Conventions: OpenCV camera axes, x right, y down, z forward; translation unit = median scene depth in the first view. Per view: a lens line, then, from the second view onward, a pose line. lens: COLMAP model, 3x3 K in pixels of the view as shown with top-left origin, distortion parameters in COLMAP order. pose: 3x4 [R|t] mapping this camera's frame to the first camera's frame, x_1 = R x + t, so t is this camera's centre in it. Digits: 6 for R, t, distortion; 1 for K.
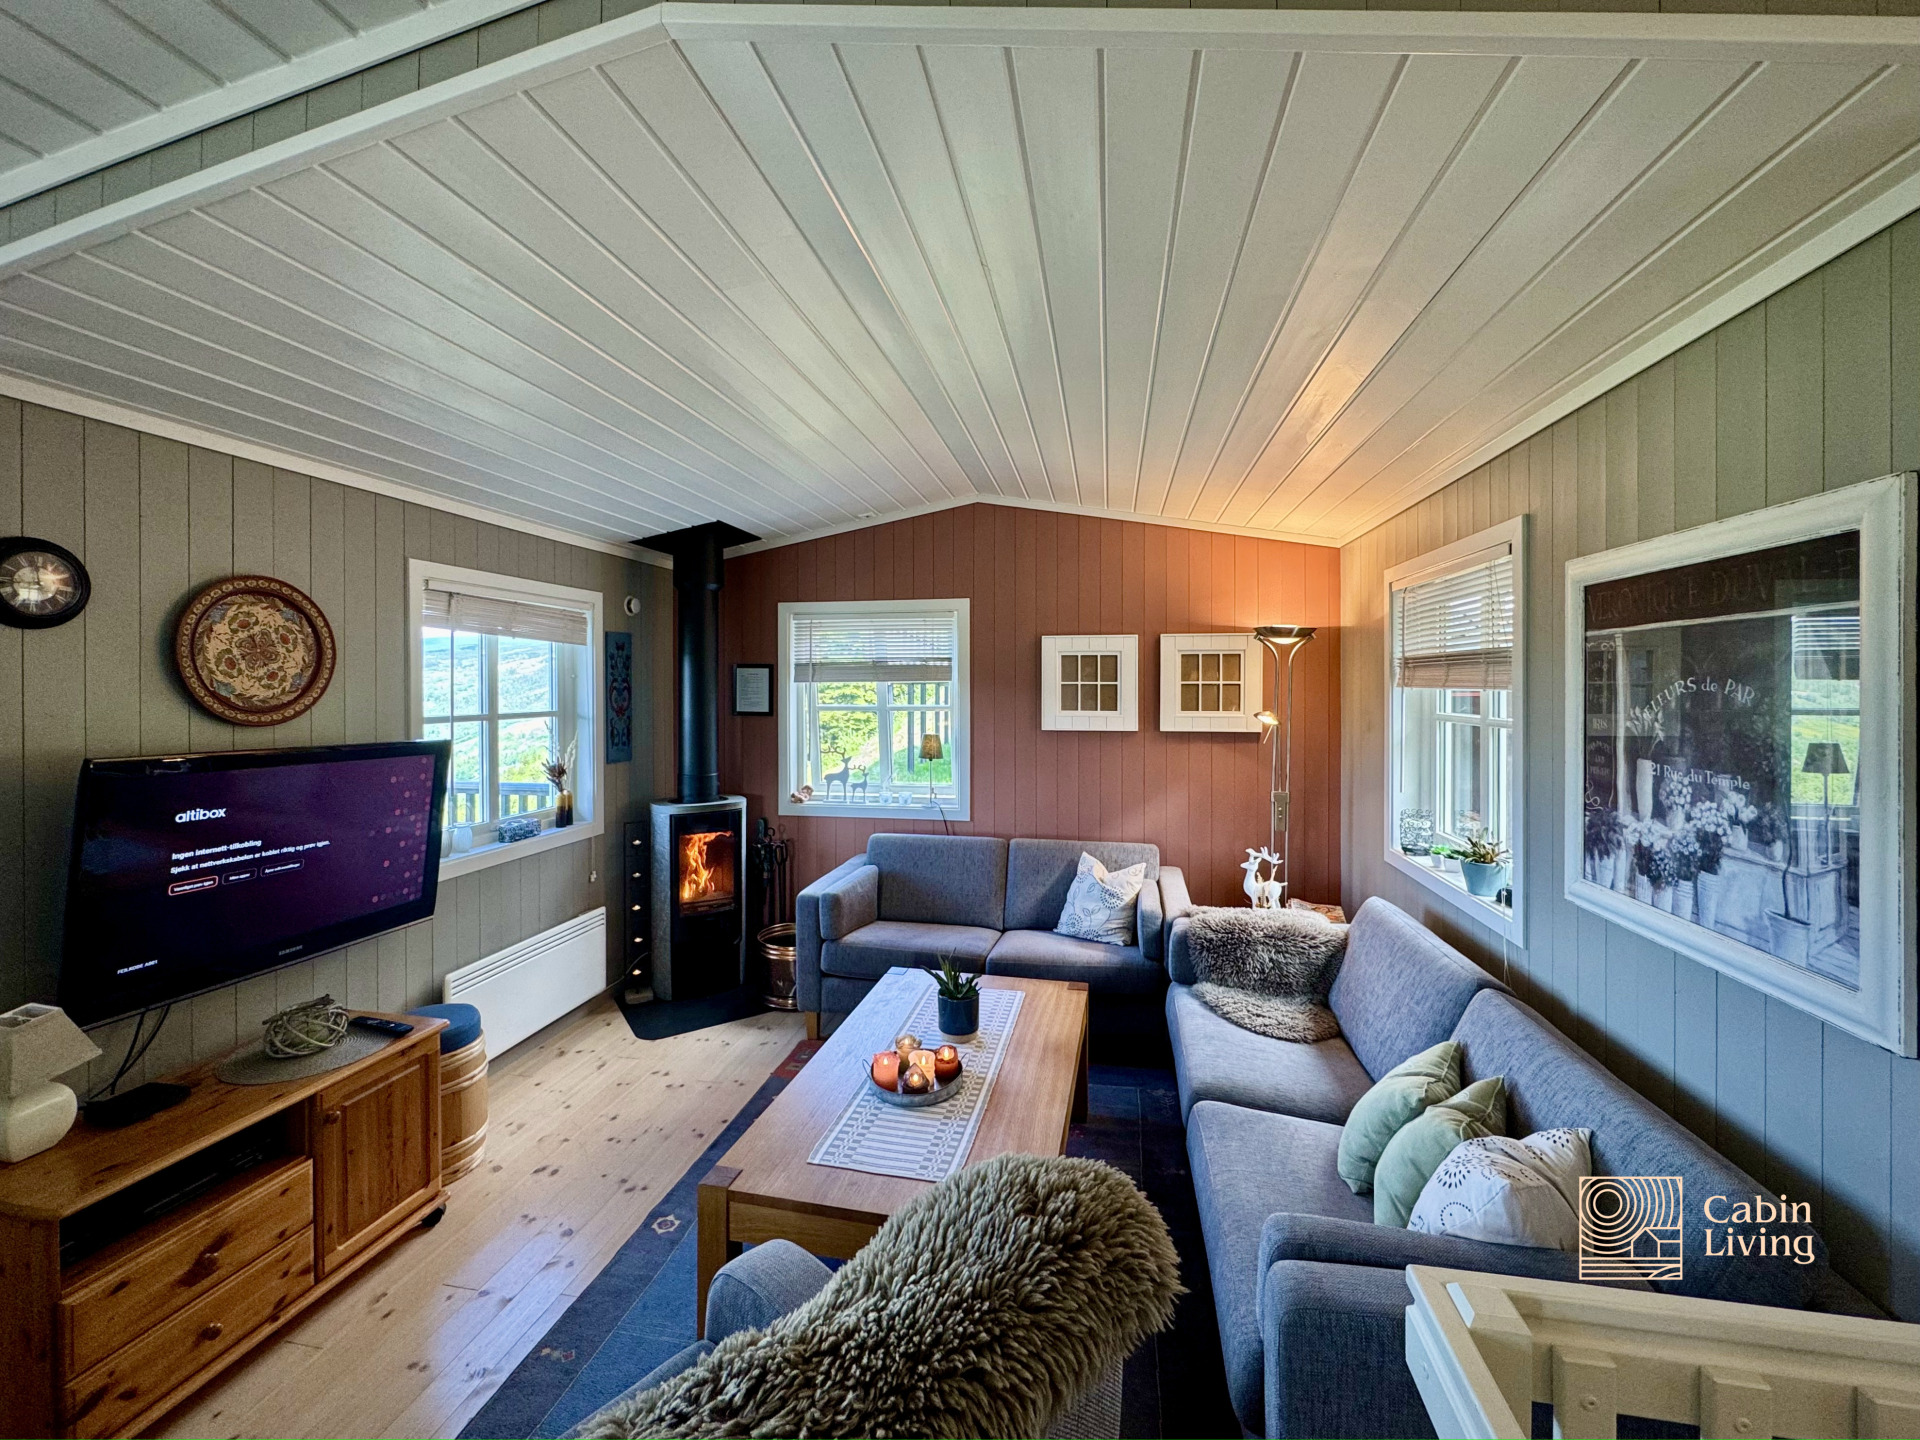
lens RADIAL K [[781.0, 0, 965.1], [0, 781.0, 685.8], [0, 0, 1]] dist [-0.000419, 0.000144]
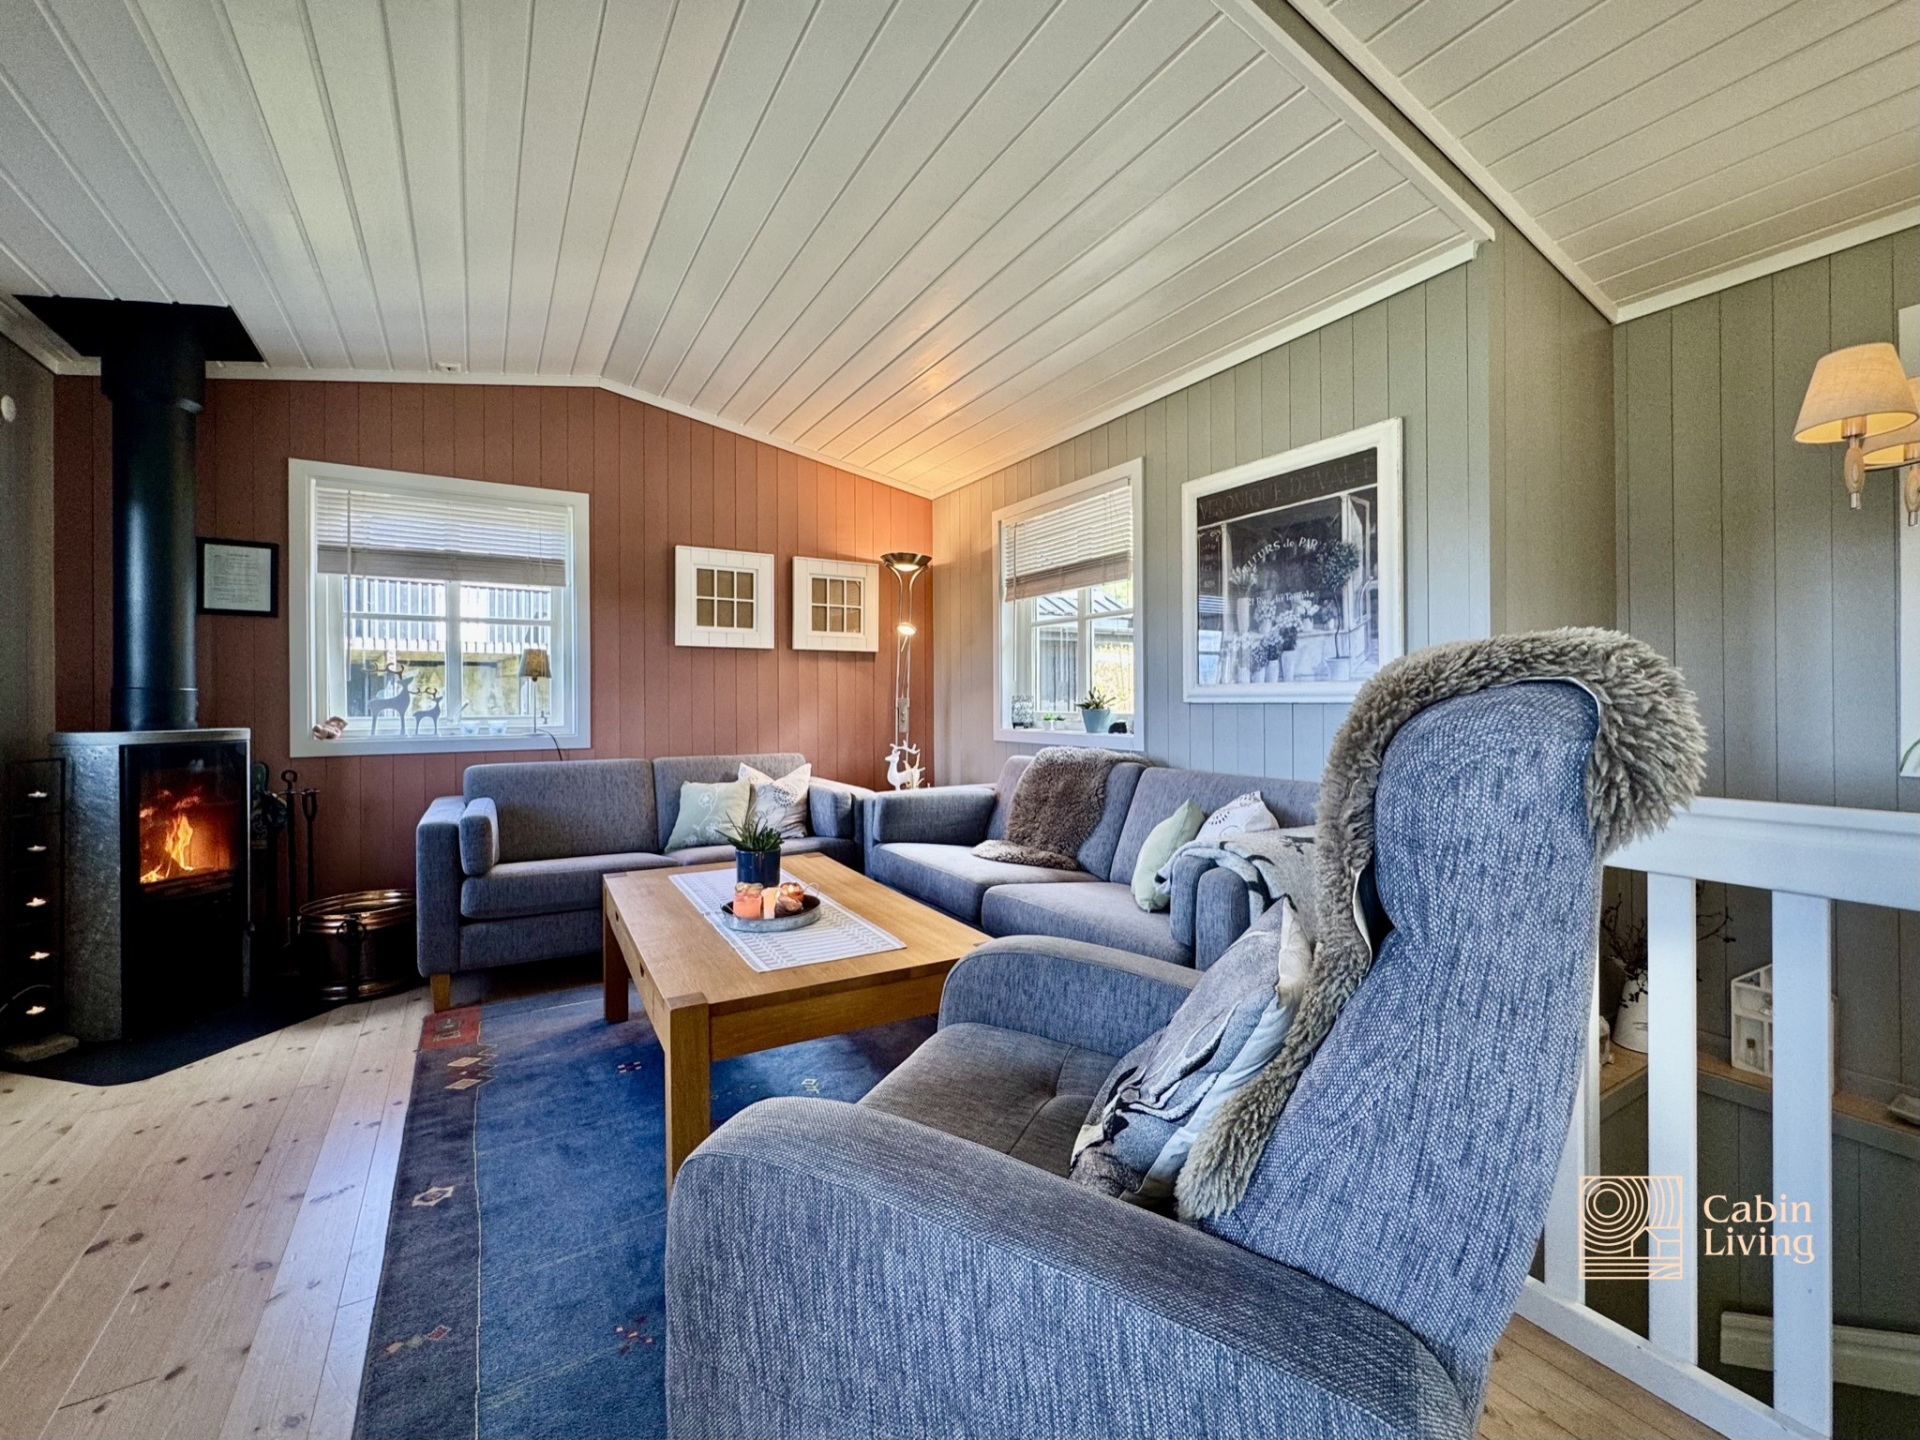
lens RADIAL K [[789.7, 0, 962.0], [0, 789.7, 698.3], [0, 0, 1]] dist [0.000582, 0.000067]
pose [[0.743182, -0.001449, 0.669087, -0.302794], [0.006322, 0.999968, -0.004857, 0.136144], [-0.669059, 0.007840, 0.743168, 0.067710]]
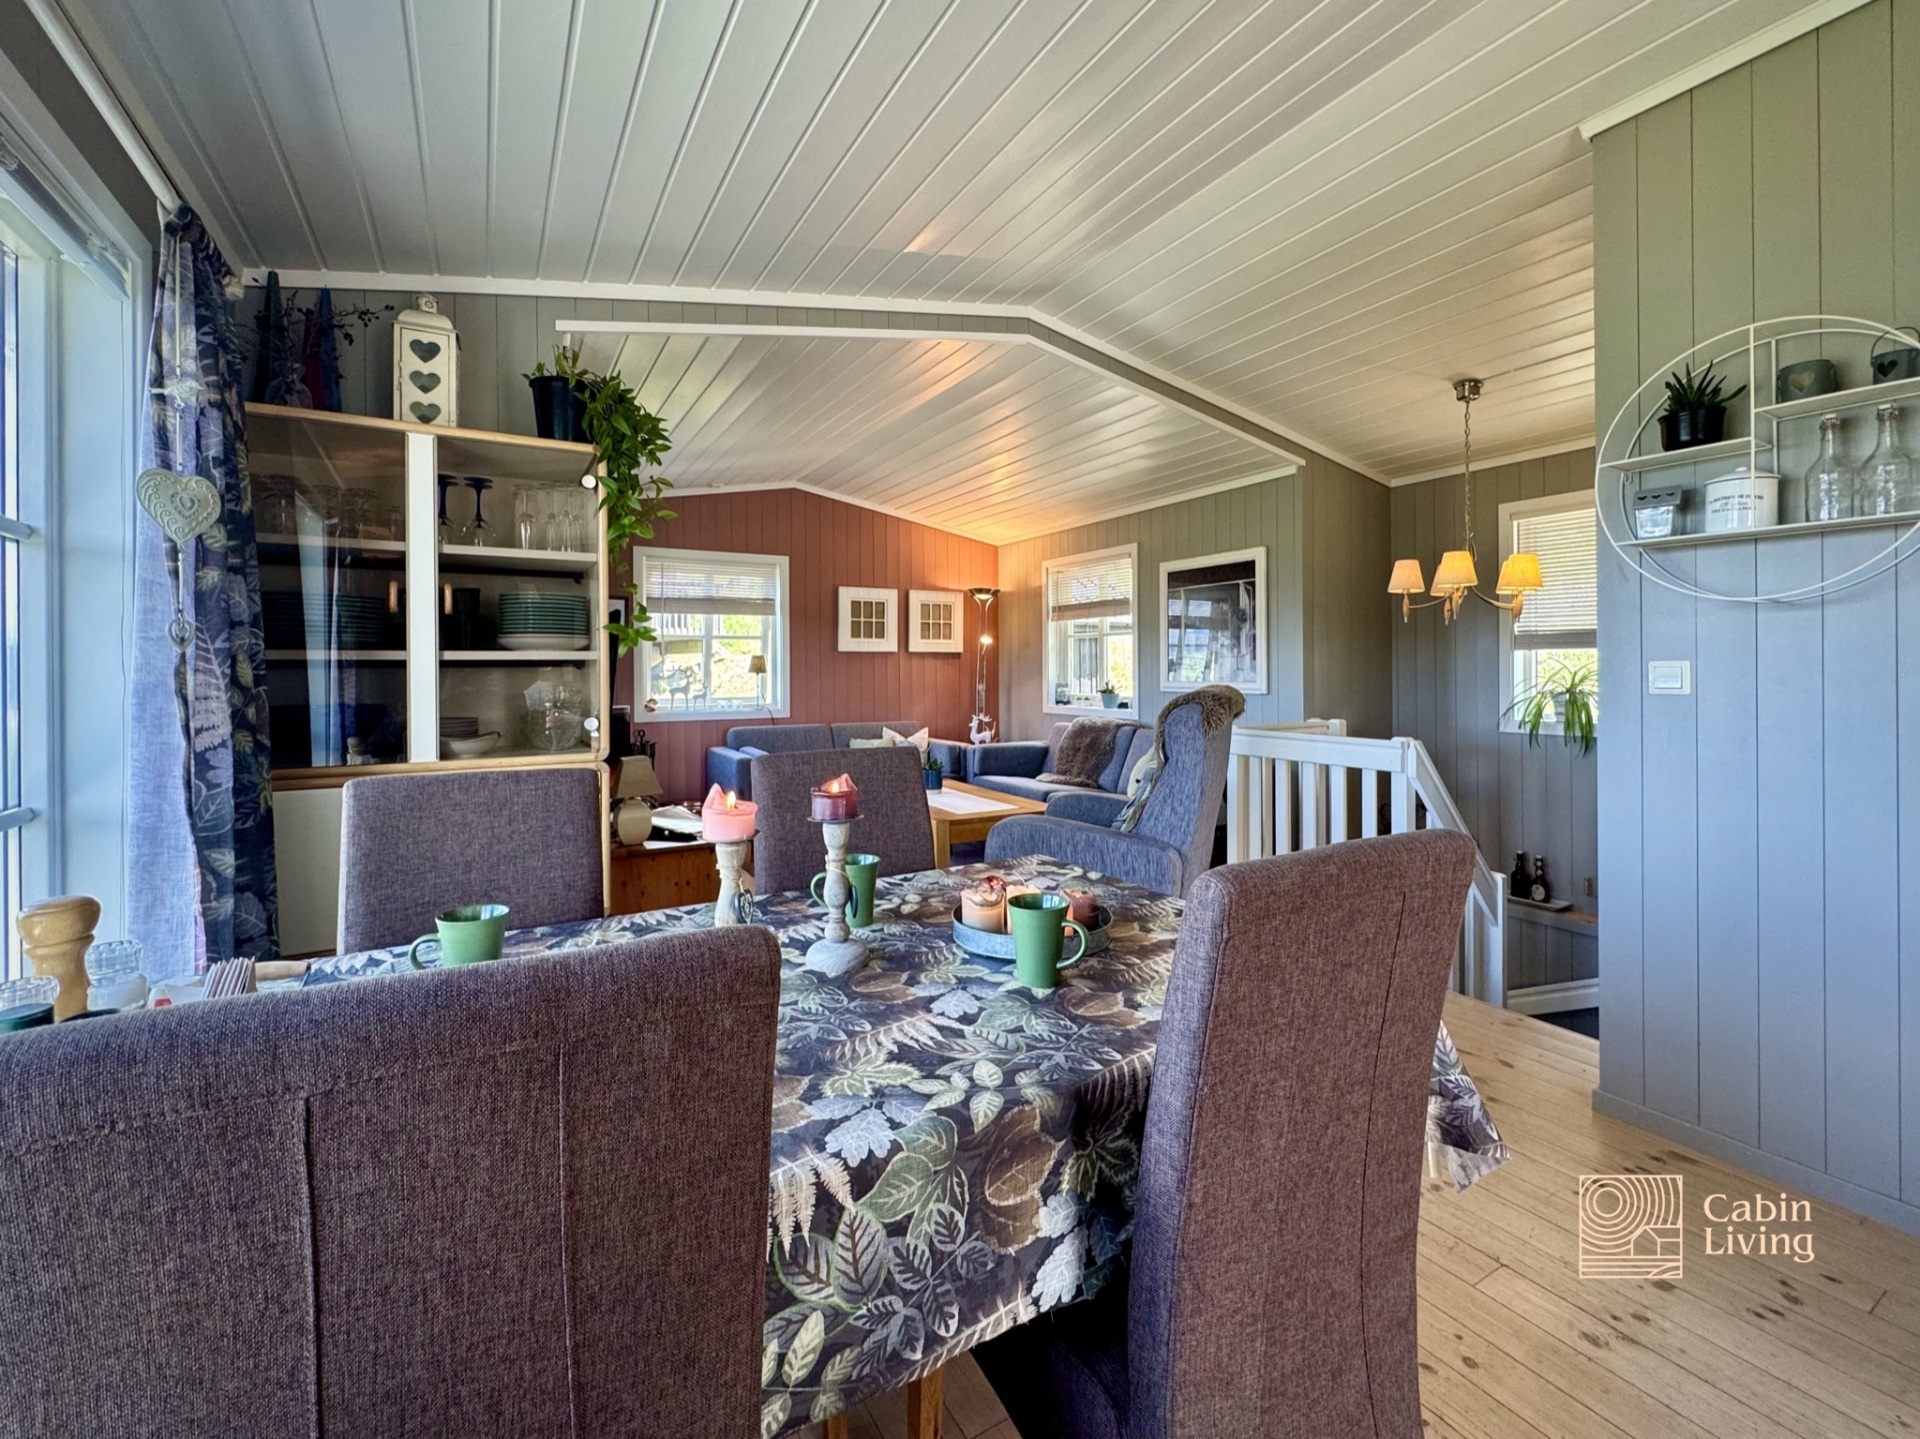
lens RADIAL K [[819.2, 0, 964.1], [0, 819.2, 665.9], [0, 0, 1]] dist [0.000921, 0.000489]
pose [[0.755785, 0.000227, 0.654819, -0.780431], [0.005679, 0.999960, -0.006900, 0.103006], [-0.654795, 0.008934, 0.755754, -0.332250]]
